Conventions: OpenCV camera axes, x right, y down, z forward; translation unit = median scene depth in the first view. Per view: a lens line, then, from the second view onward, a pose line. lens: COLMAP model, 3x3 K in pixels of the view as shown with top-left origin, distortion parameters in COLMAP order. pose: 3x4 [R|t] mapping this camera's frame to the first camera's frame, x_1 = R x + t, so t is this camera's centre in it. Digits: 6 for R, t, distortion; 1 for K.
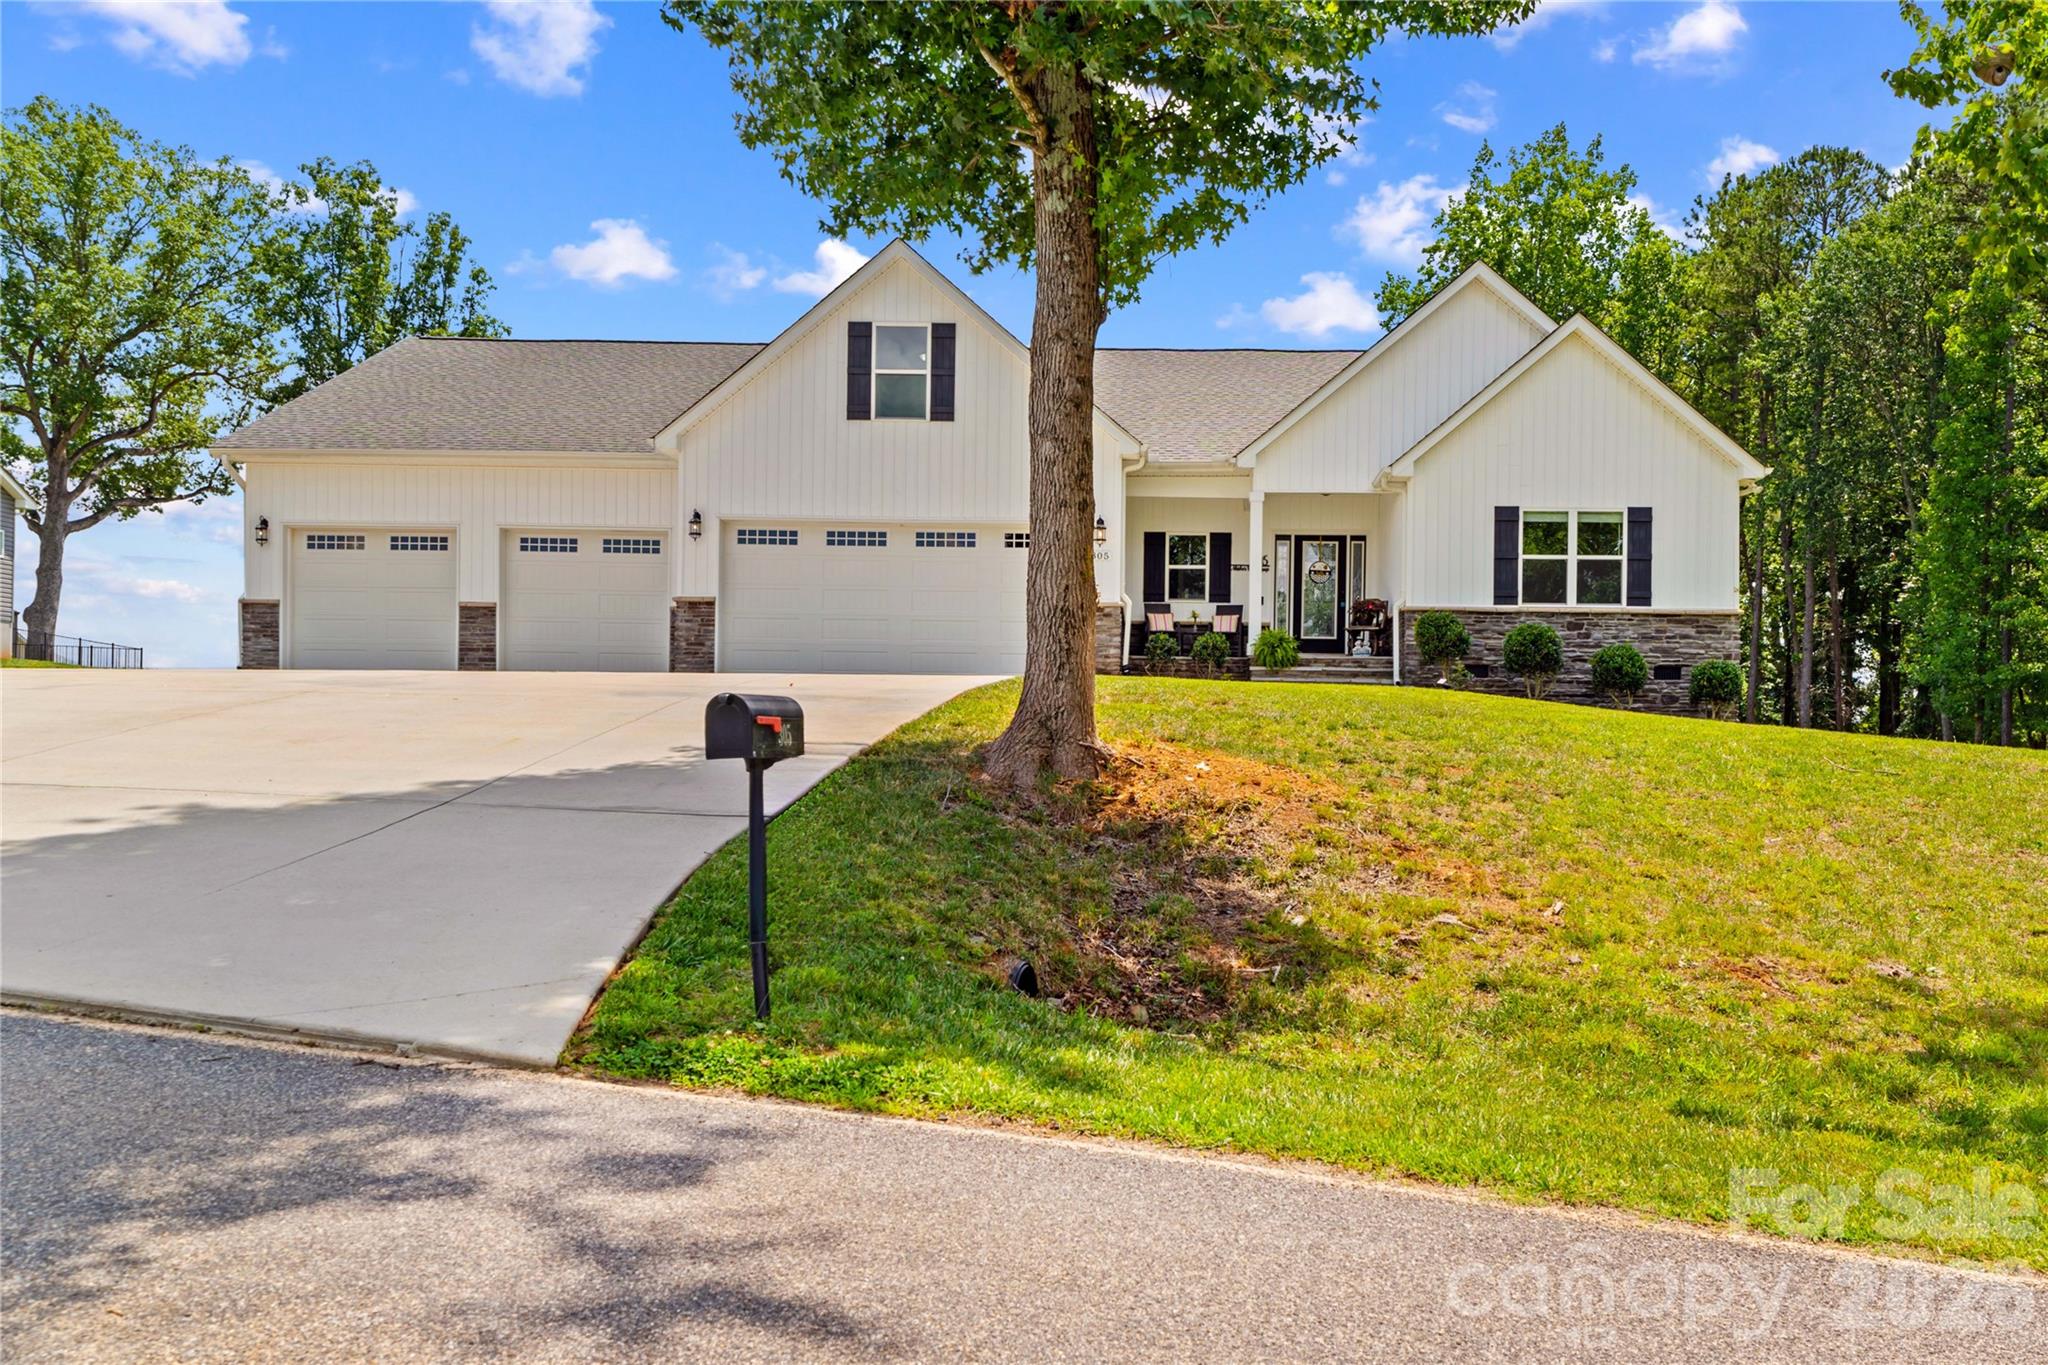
lens RADIAL K [[1550.3, 0, 1125.2], [0, 1550.3, 734.1], [0, 0, 1]] dist [0.109000, -0.128424]
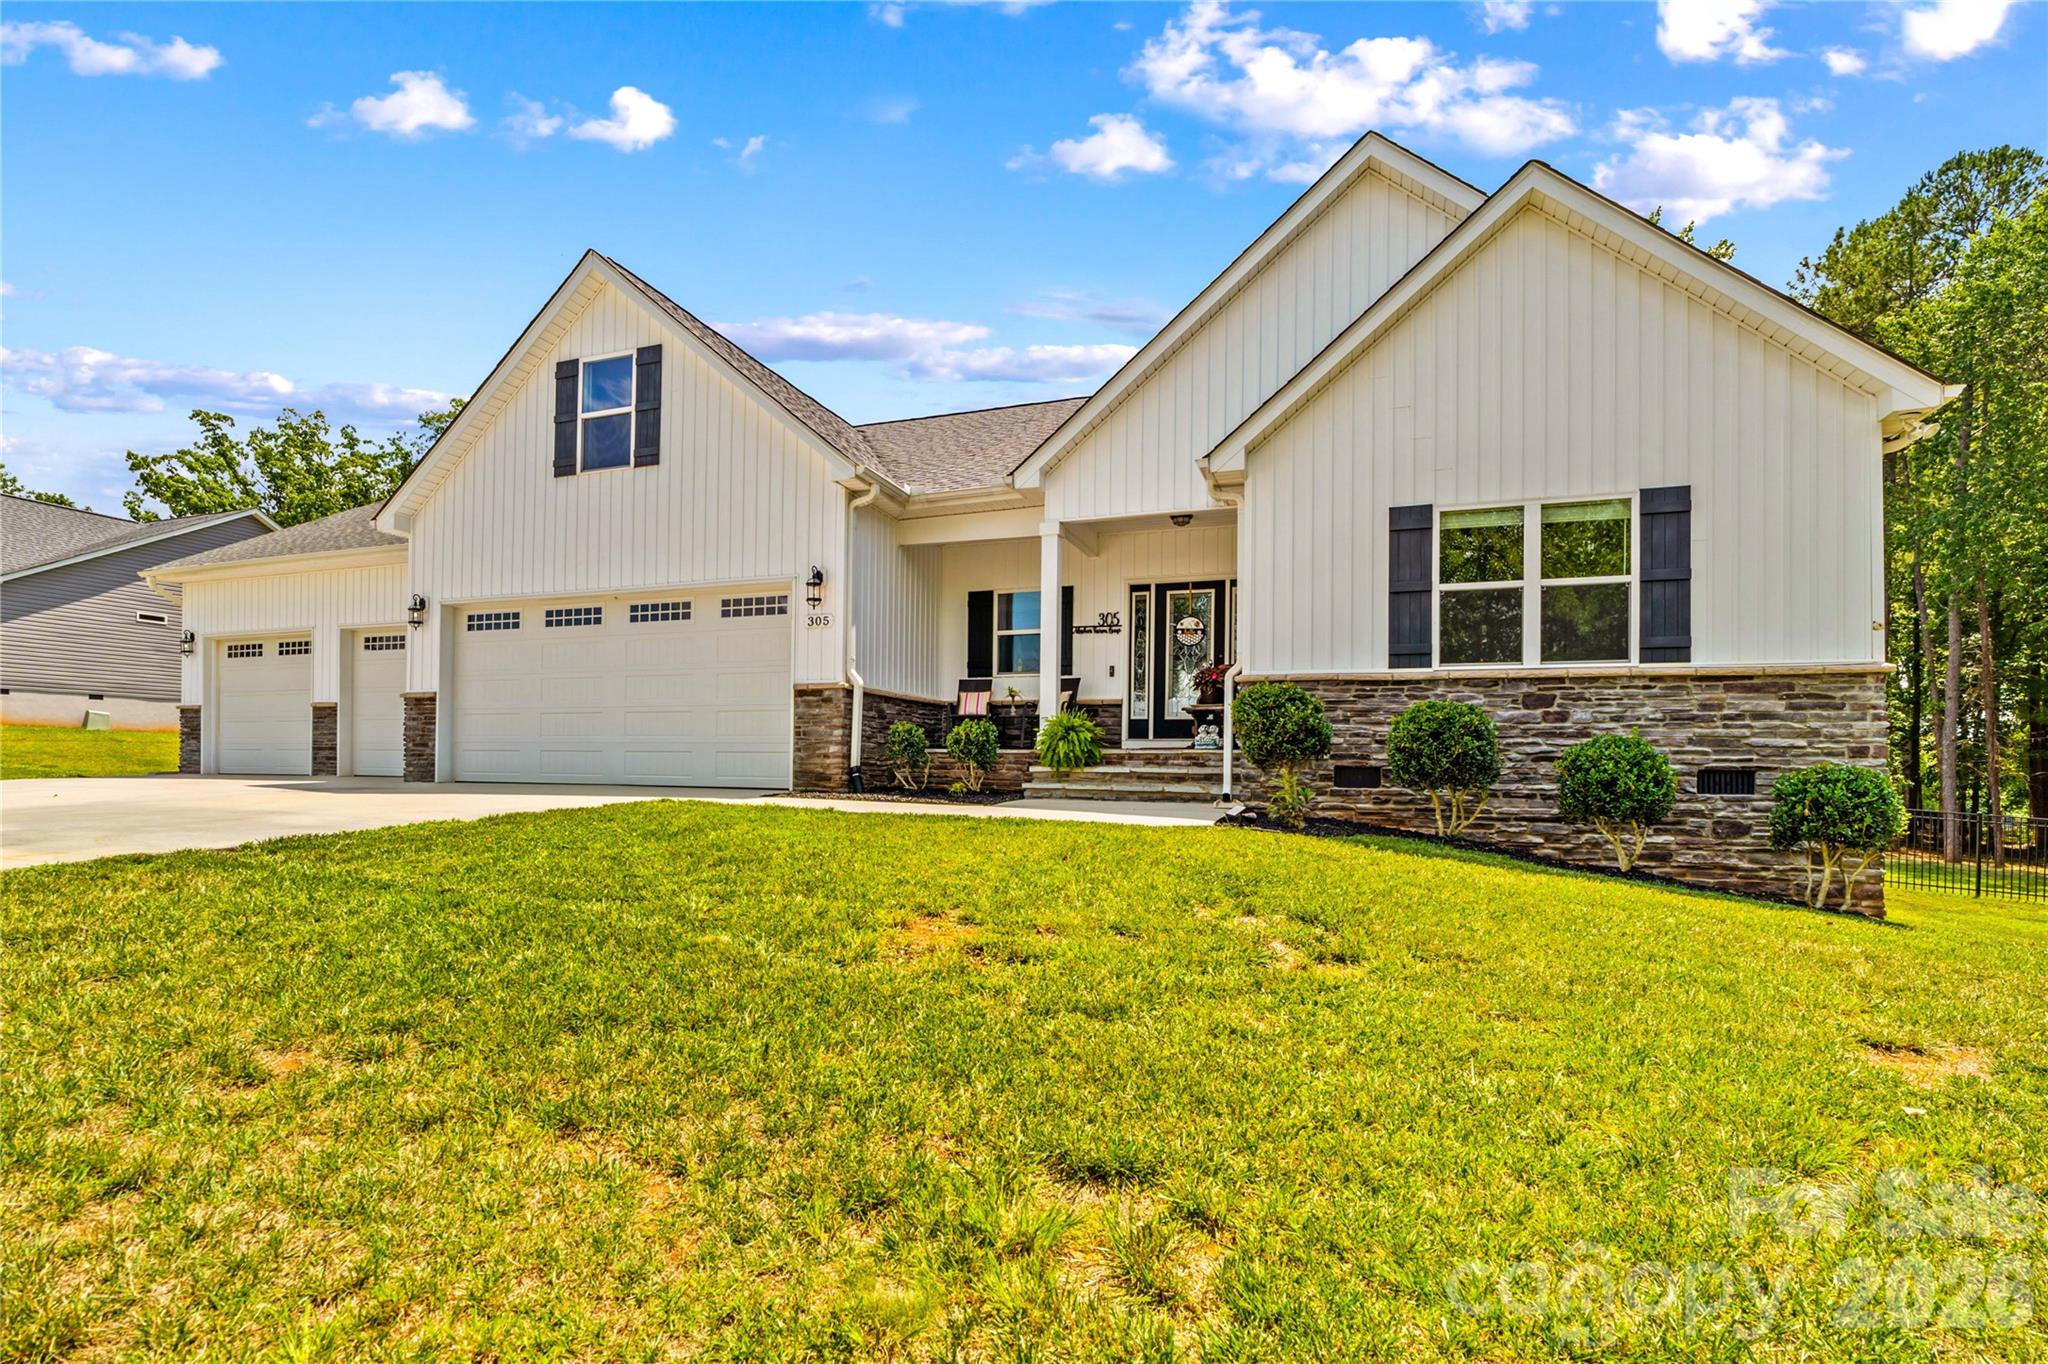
lens RADIAL K [[1002.5, 0, 951.8], [0, 1002.5, 761.5], [0, 0, 1]] dist [-0.002610, -0.000105]
pose [[0.935340, -0.003699, -0.353730, 0.213488], [0.004952, 0.999984, 0.002637, -0.047950], [0.353715, -0.004218, 0.935344, 0.568011]]
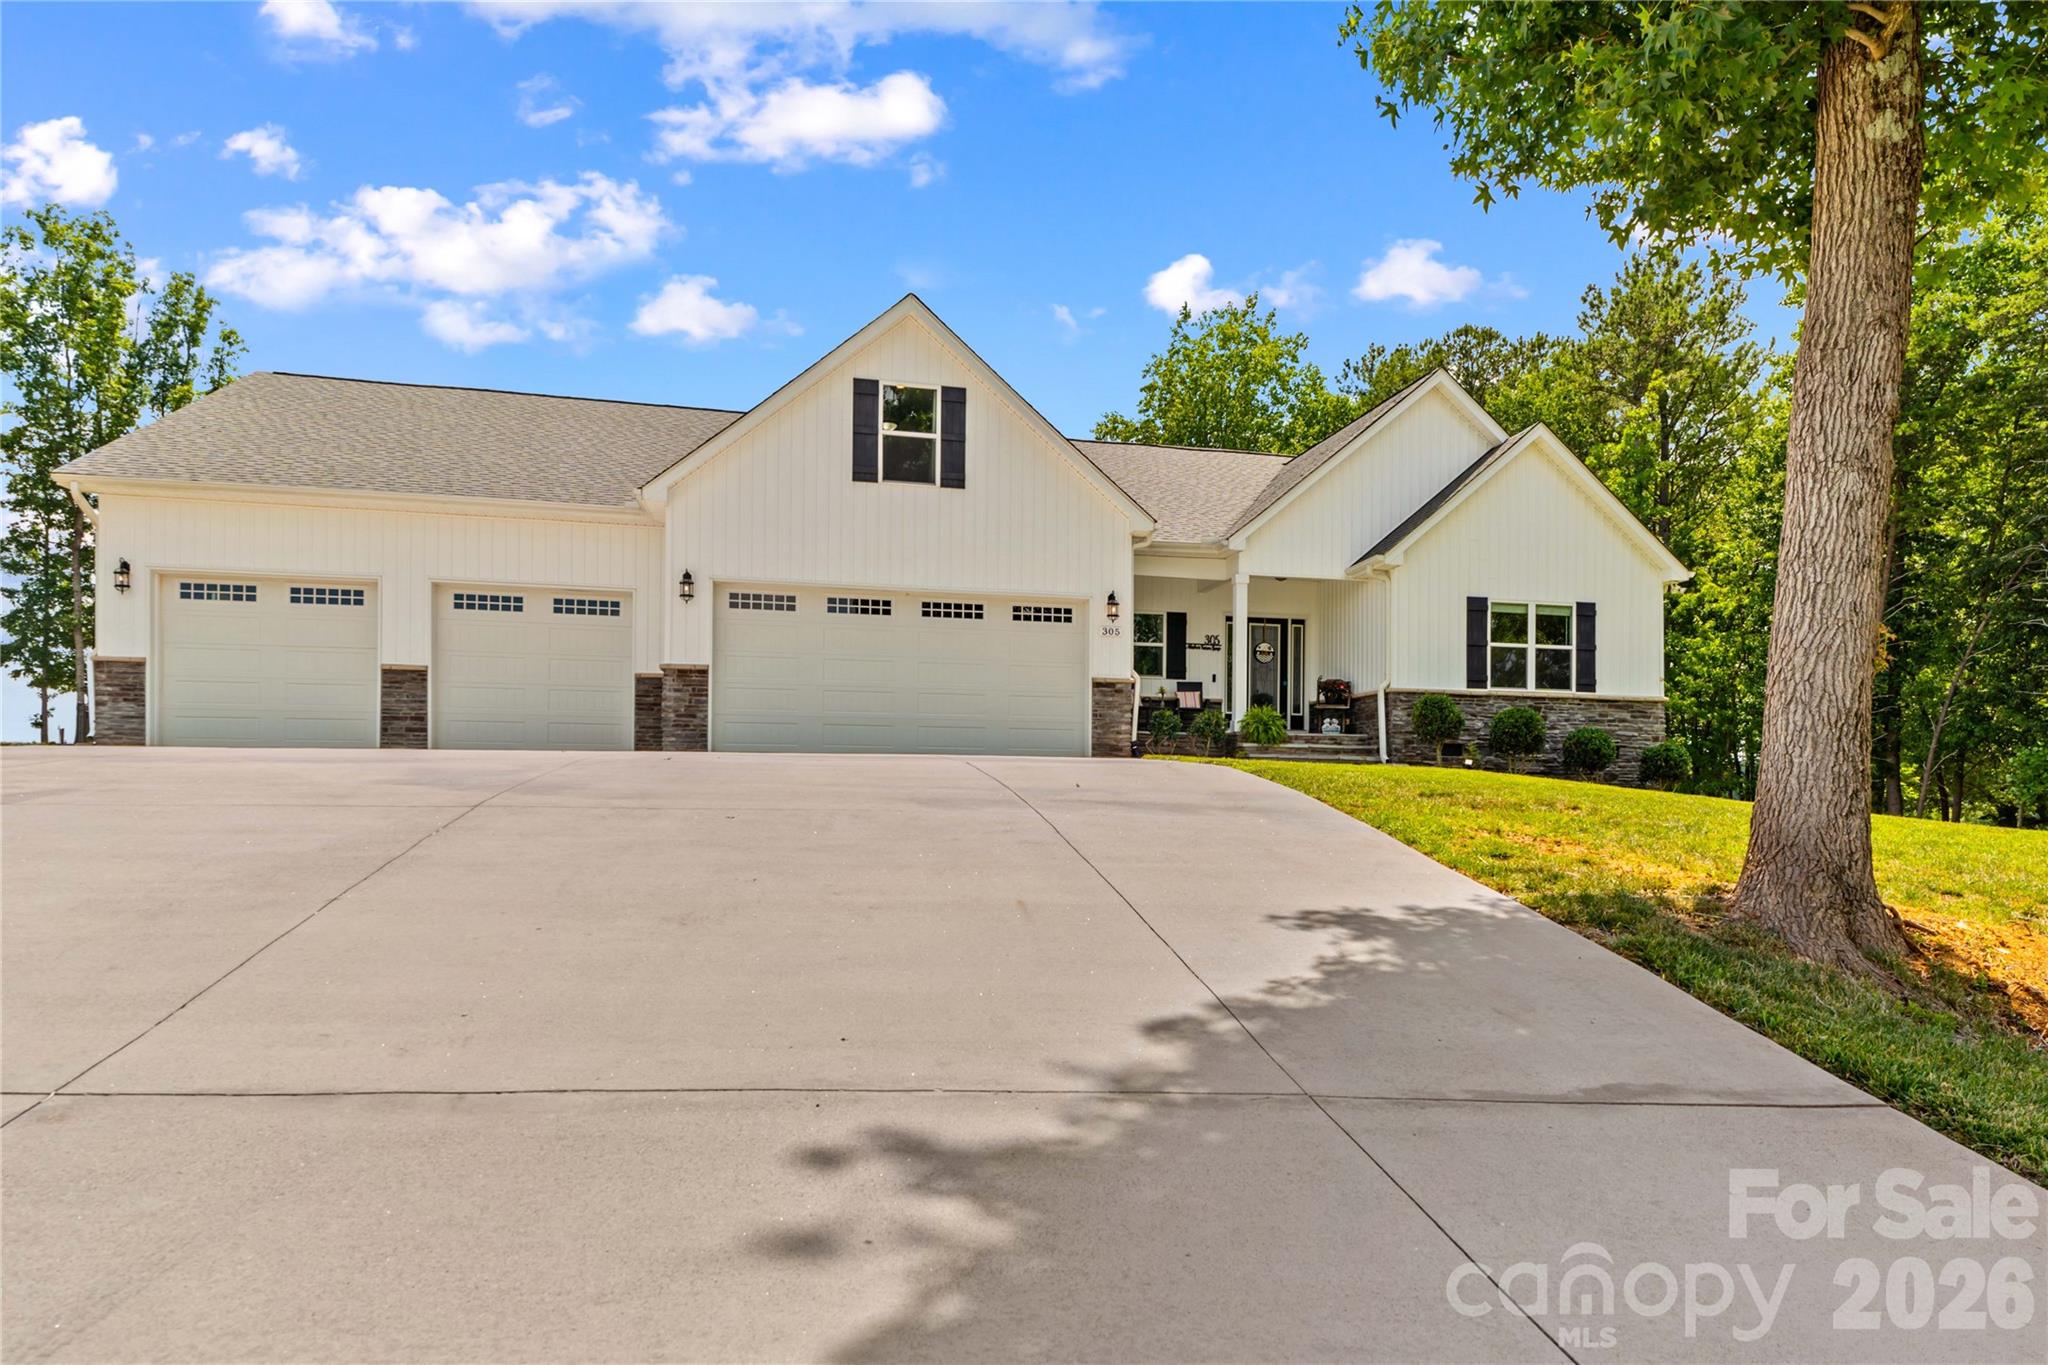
lens RADIAL K [[1240.1, 0, 1096.5], [0, 1240.1, 780.8], [0, 0, 1]] dist [0.045015, -0.026518]
pose [[0.968834, -0.001007, 0.247709, -0.221813], [0.000081, 0.999993, 0.003749, -0.022213], [-0.247711, -0.003612, 0.968827, 0.231289]]
